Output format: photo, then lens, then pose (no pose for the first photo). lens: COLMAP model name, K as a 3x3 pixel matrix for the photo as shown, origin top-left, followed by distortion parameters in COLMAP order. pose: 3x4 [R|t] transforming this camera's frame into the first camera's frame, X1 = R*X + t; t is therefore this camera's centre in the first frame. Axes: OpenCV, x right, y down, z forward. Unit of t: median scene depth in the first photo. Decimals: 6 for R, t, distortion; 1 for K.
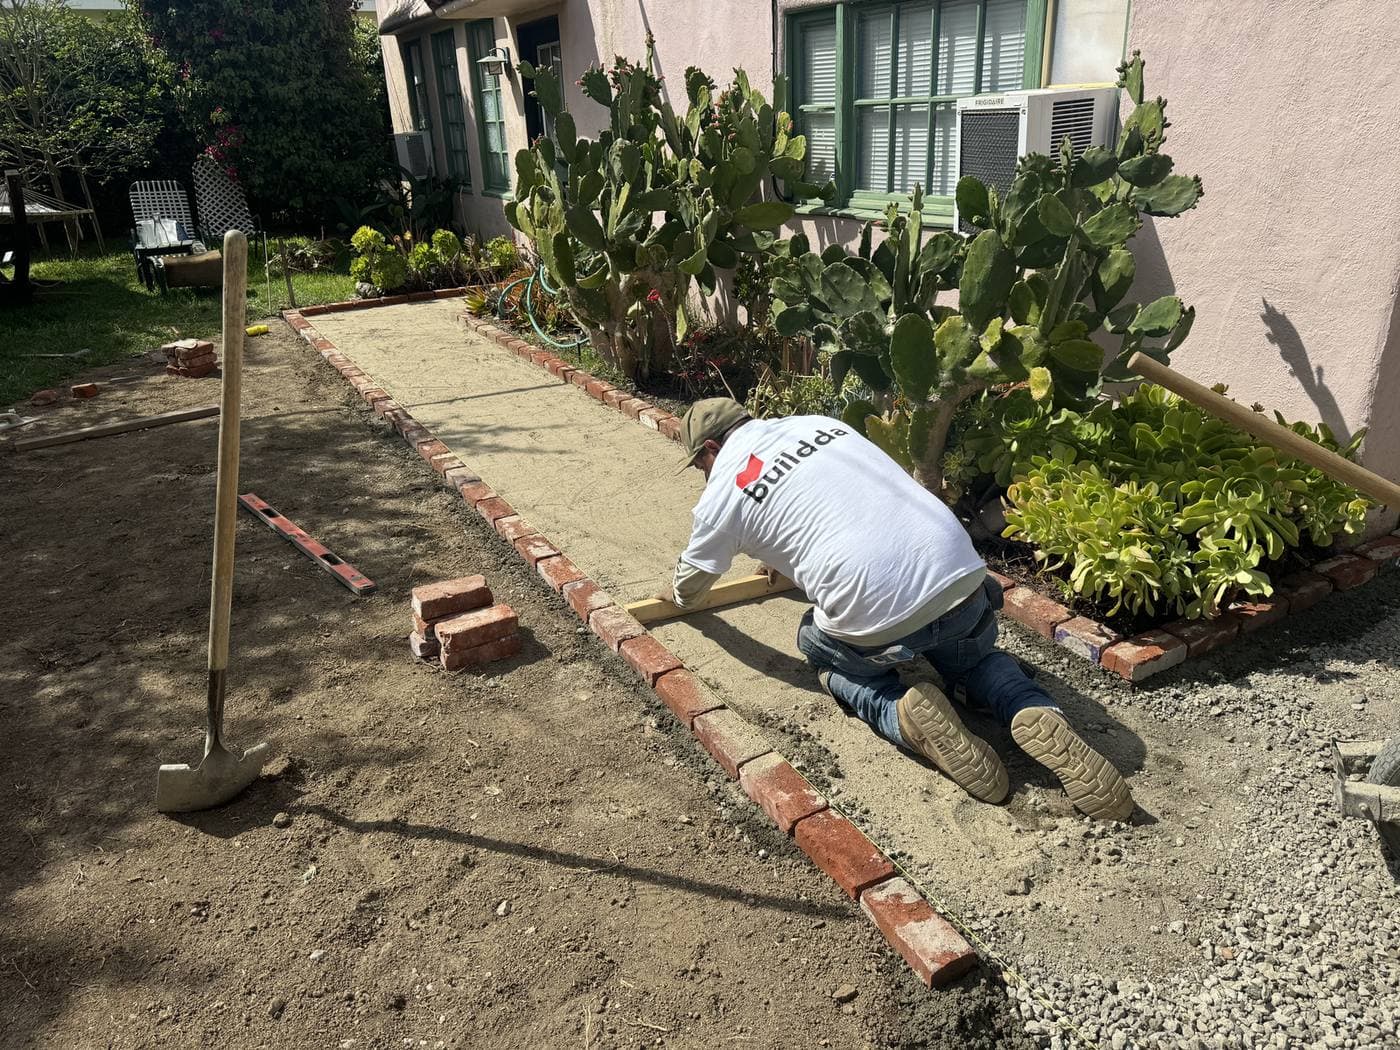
lens RADIAL K [[1026.9, 0, 790.5], [0, 1026.9, 524.2], [0, 0, 1]] dist [-0.002368, -0.046737]
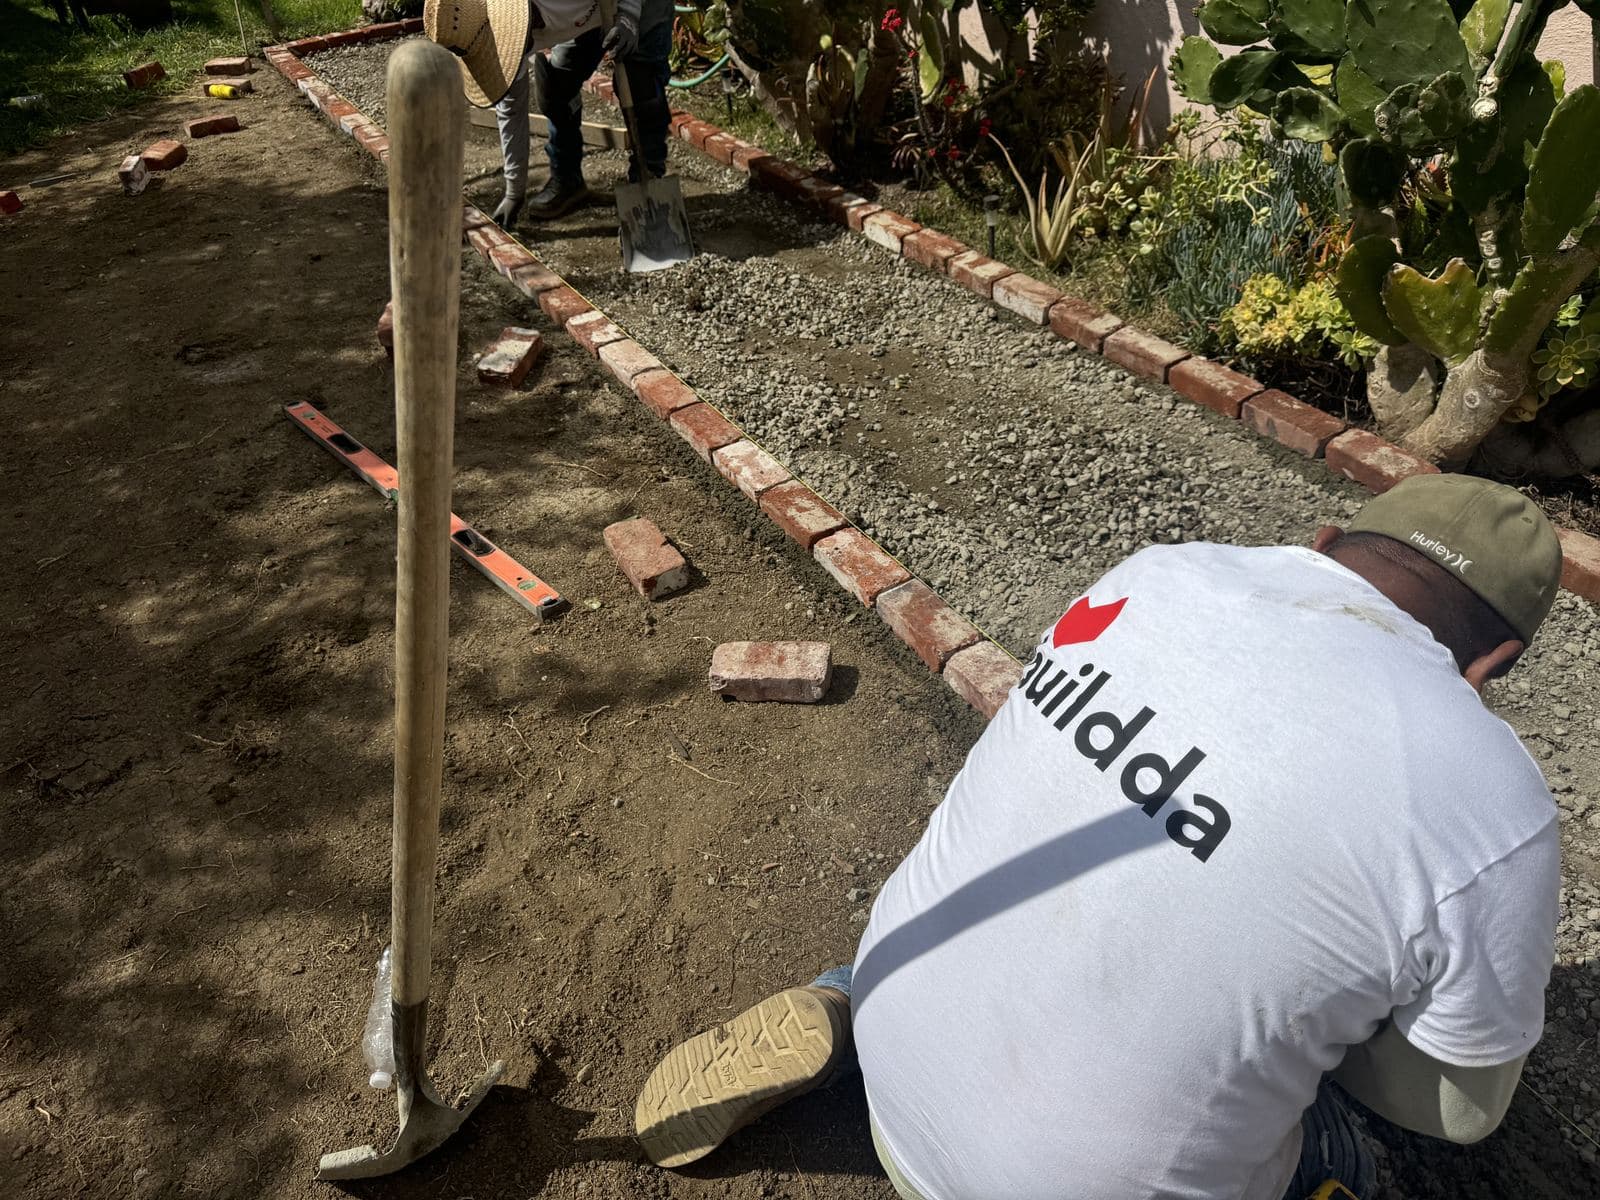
lens RADIAL K [[1162.6, 0, 800.0], [0, 1162.6, 600.0], [0, 0, 1]] dist [-0.008886, -0.008336]
pose [[0.998831, -0.019215, -0.044366, -0.181568], [0.030835, 0.959959, 0.278438, -0.096178], [0.037240, -0.279481, 0.959429, 0.276695]]
